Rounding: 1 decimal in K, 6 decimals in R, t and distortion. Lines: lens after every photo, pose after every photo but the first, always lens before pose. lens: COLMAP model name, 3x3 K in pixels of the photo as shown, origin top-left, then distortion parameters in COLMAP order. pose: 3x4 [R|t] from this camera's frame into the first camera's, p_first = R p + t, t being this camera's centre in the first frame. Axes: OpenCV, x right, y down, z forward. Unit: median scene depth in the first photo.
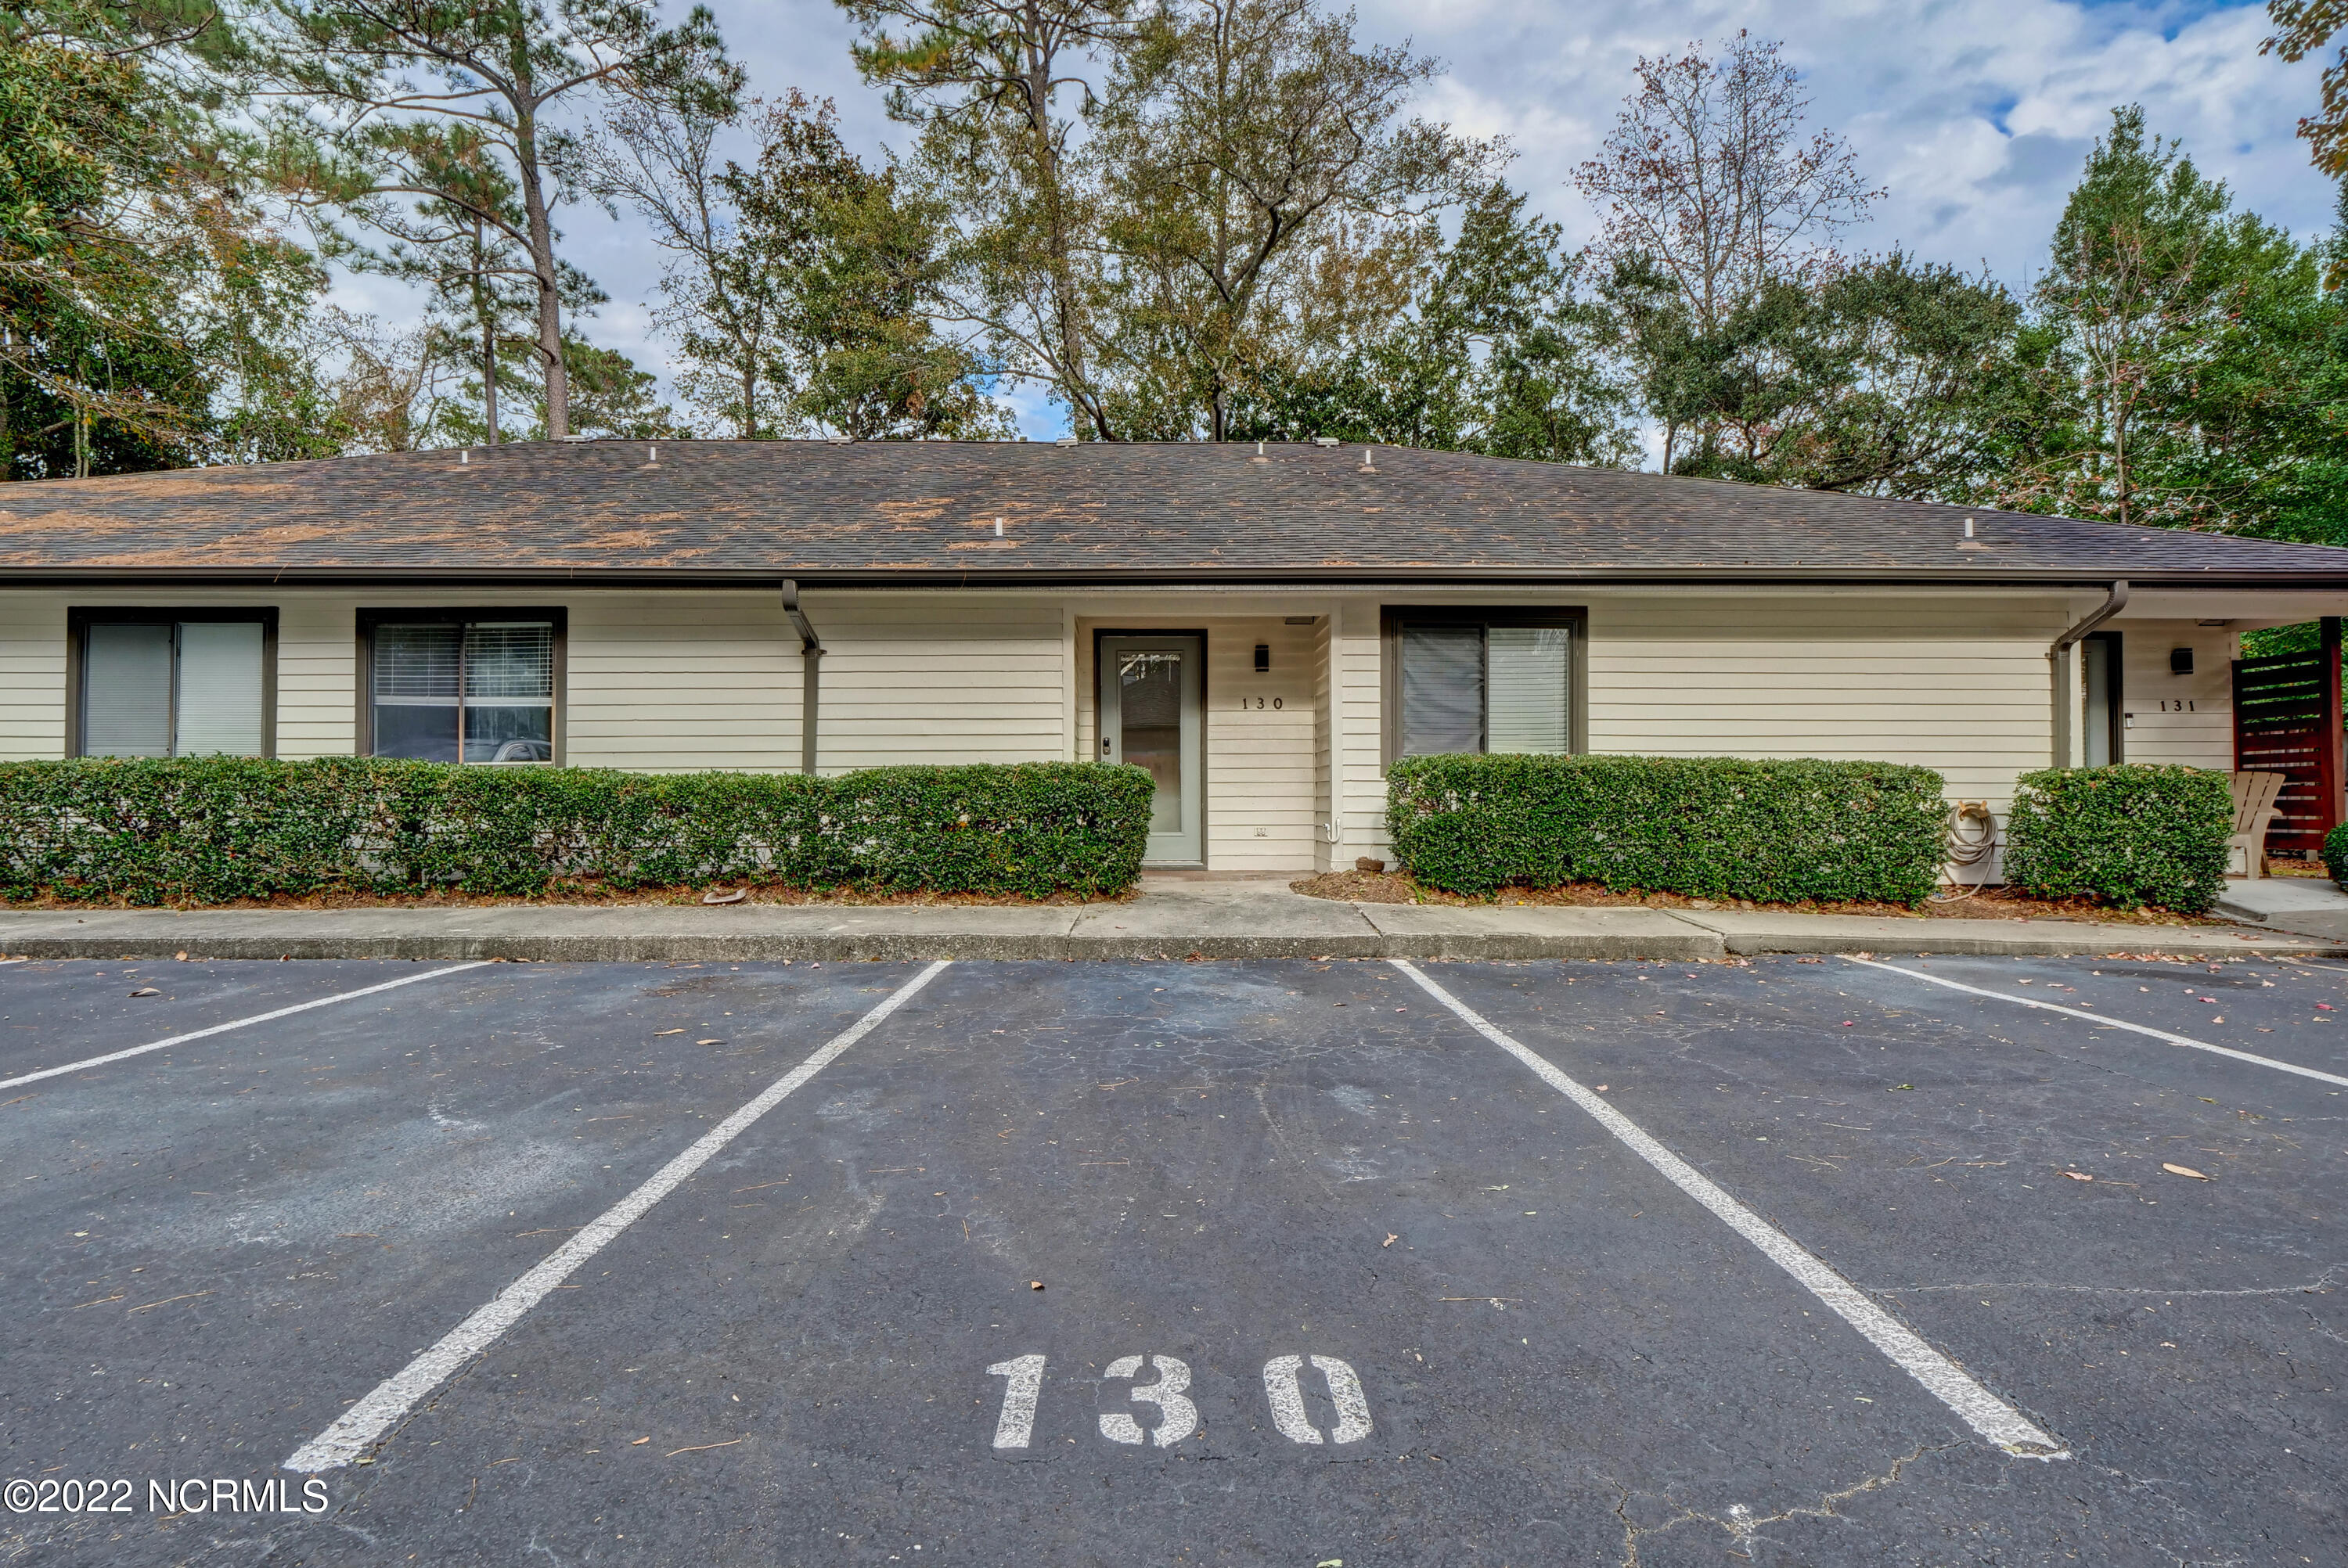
lens RADIAL K [[1227.9, 0, 1177.7], [0, 1227.9, 762.5], [0, 0, 1]] dist [-0.002722, 0.000279]
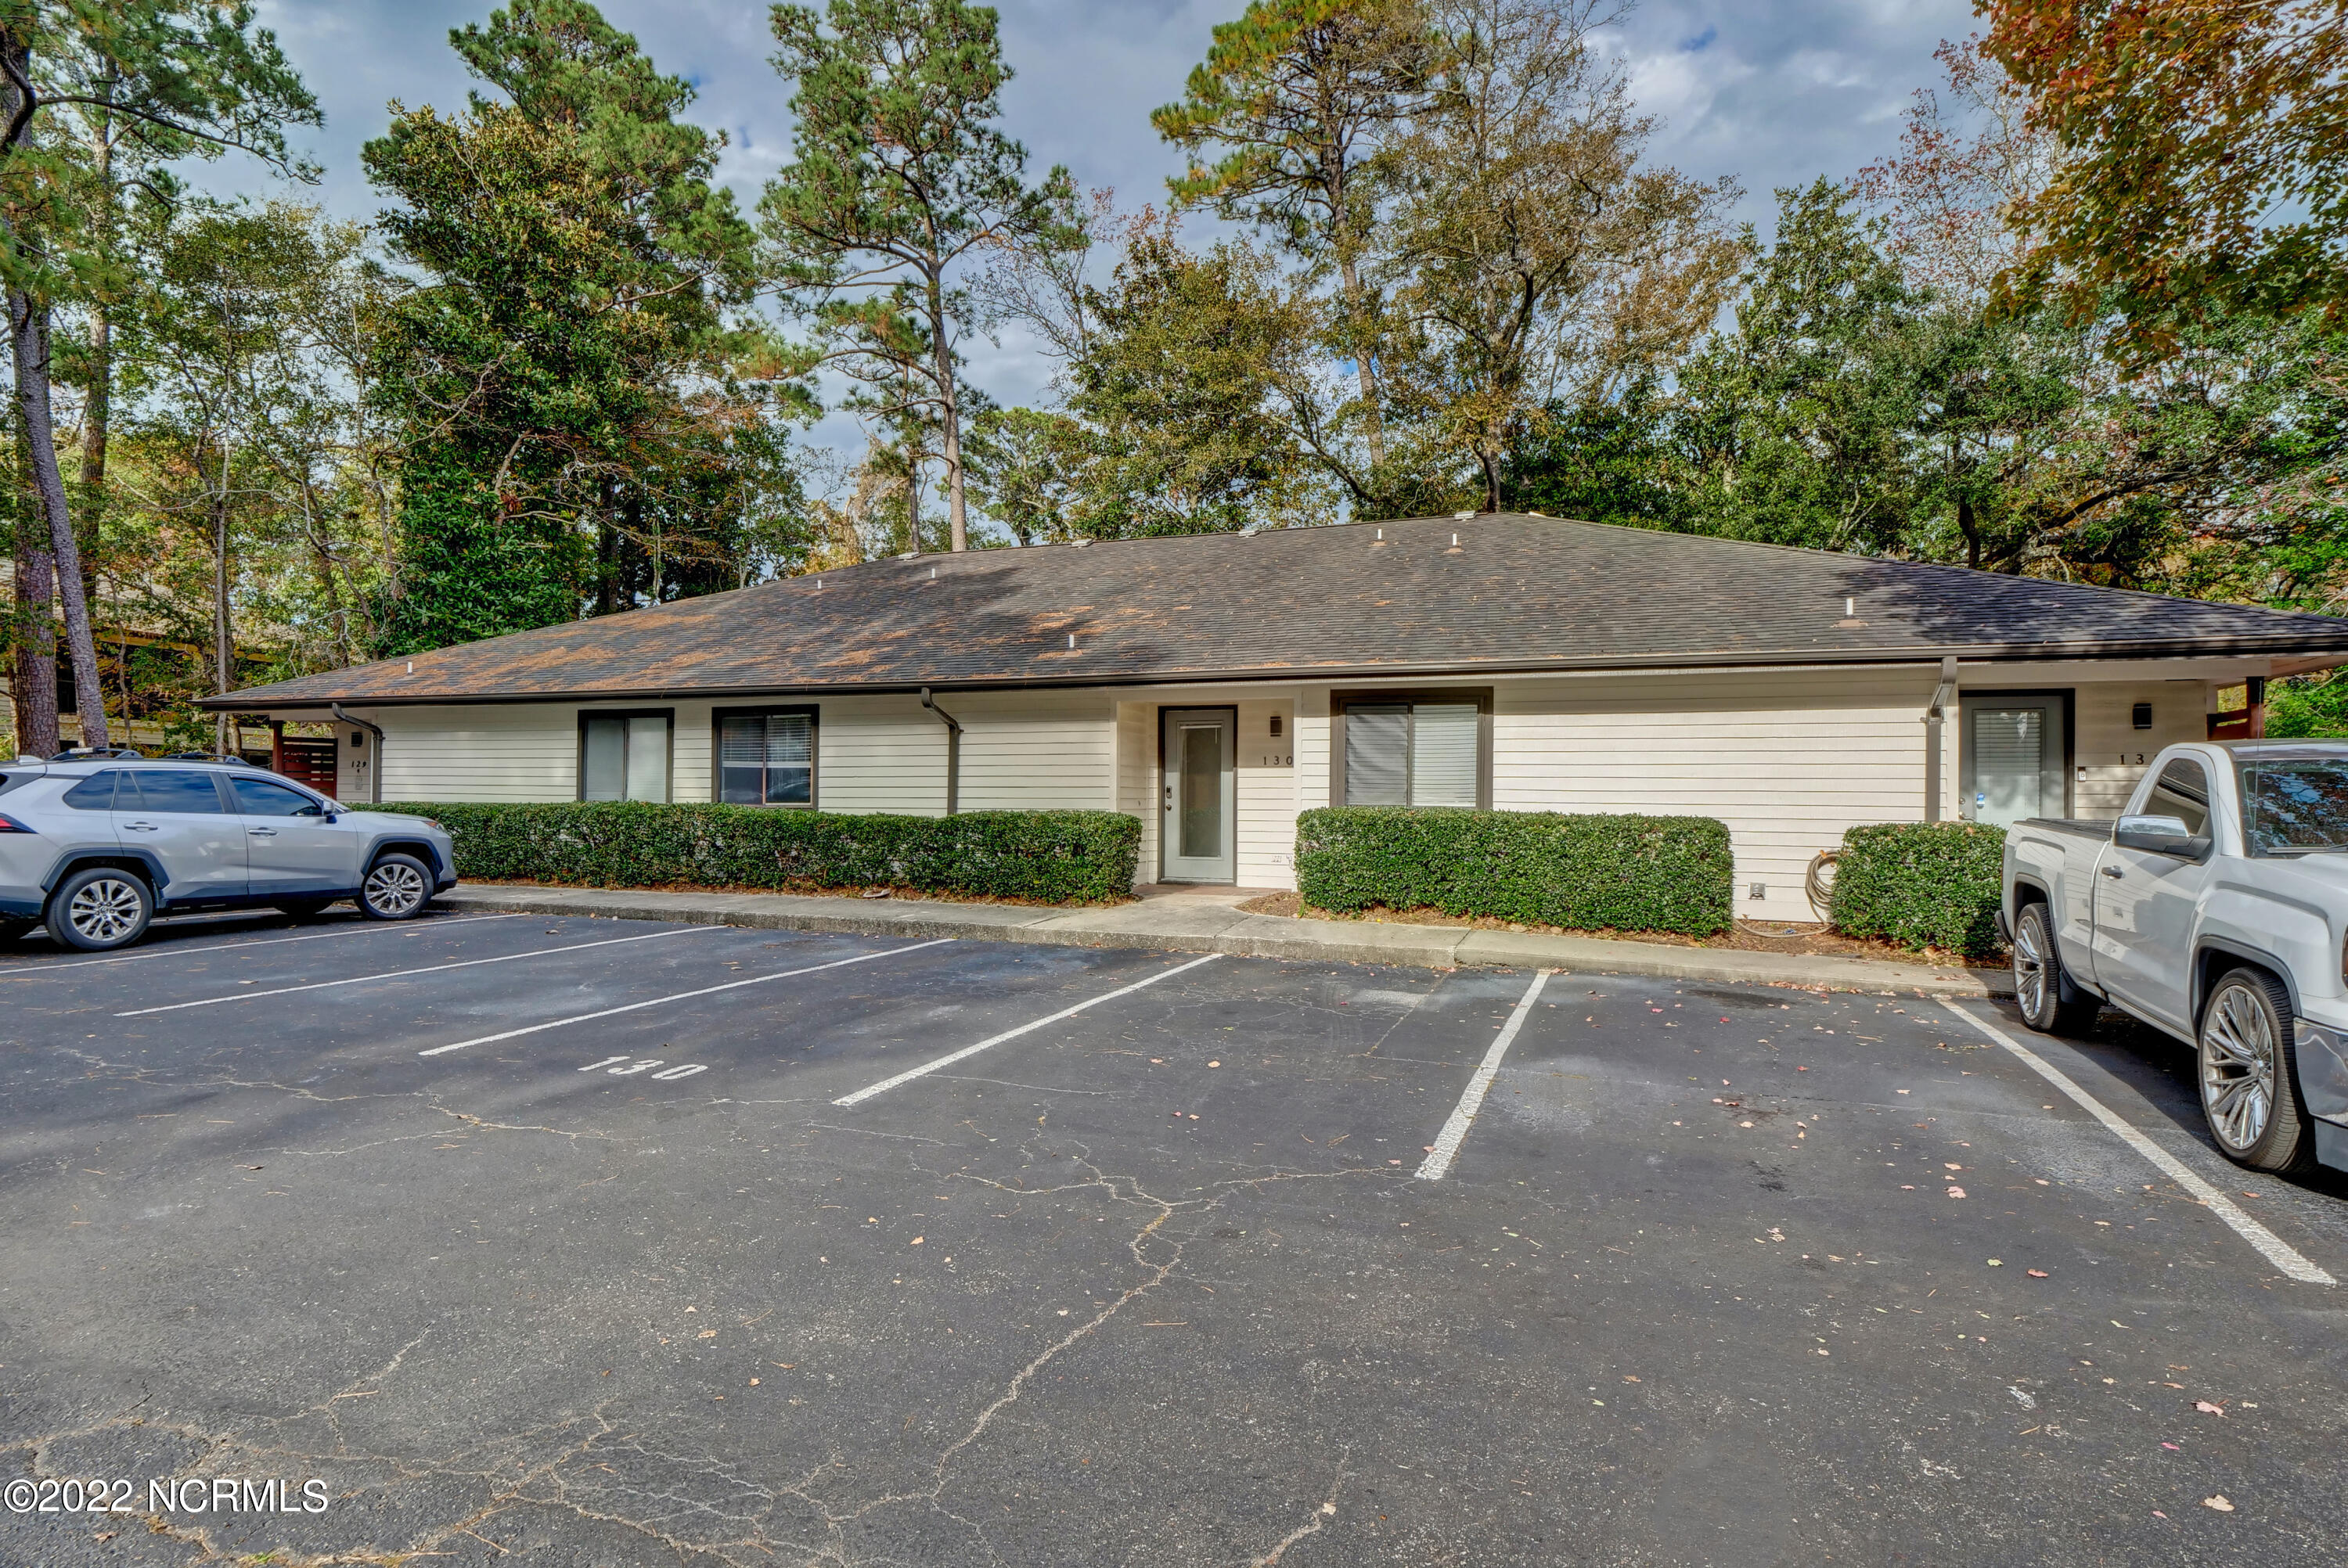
lens RADIAL K [[1227.9, 0, 1177.7], [0, 1227.9, 762.5], [0, 0, 1]] dist [-0.002722, 0.000279]
pose [[0.930084, -0.002417, -0.367338, 0.495936], [0.001844, 0.999996, -0.001910, -0.048145], [0.367341, 0.001099, 0.930086, -0.281990]]
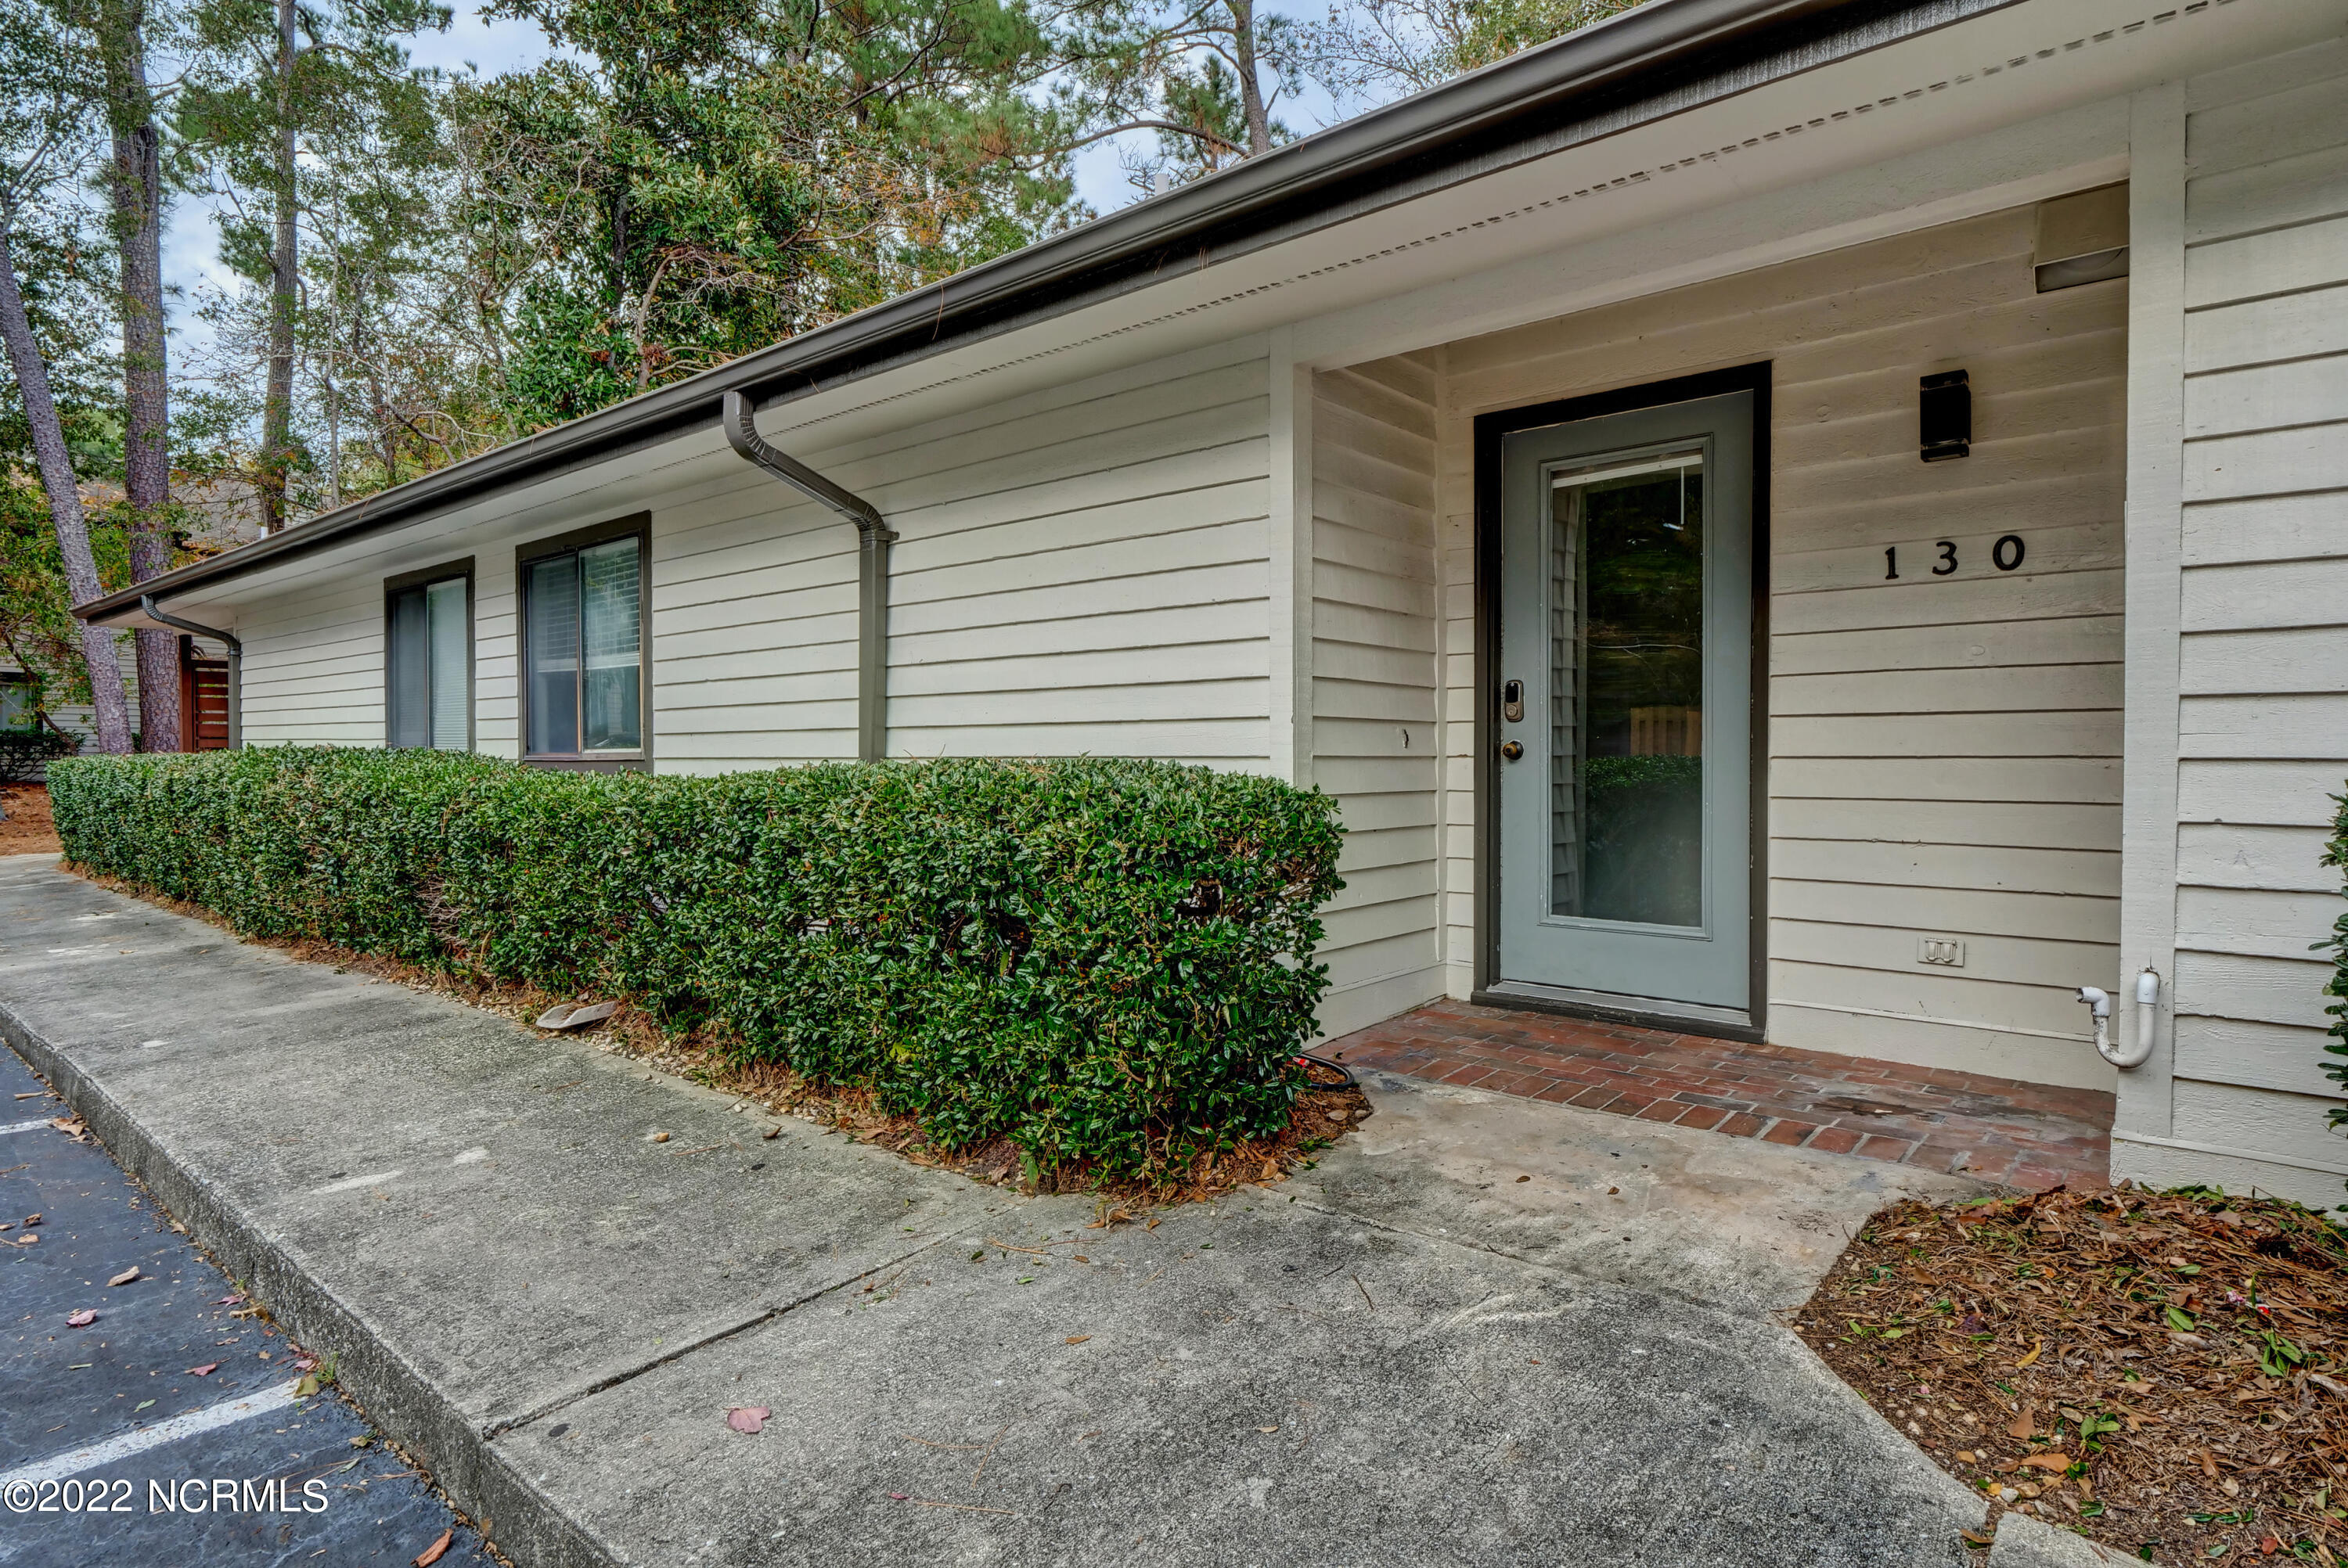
lens RADIAL K [[1255.4, 0, 1174.0], [0, 1255.4, 784.0], [0, 0, 1]] dist [0.001782, 0.000311]
pose [[0.752441, 0.018382, -0.658403, 0.147561], [0.019864, 0.998523, 0.050579, -0.010181], [0.658360, -0.051136, 0.750964, 0.673712]]
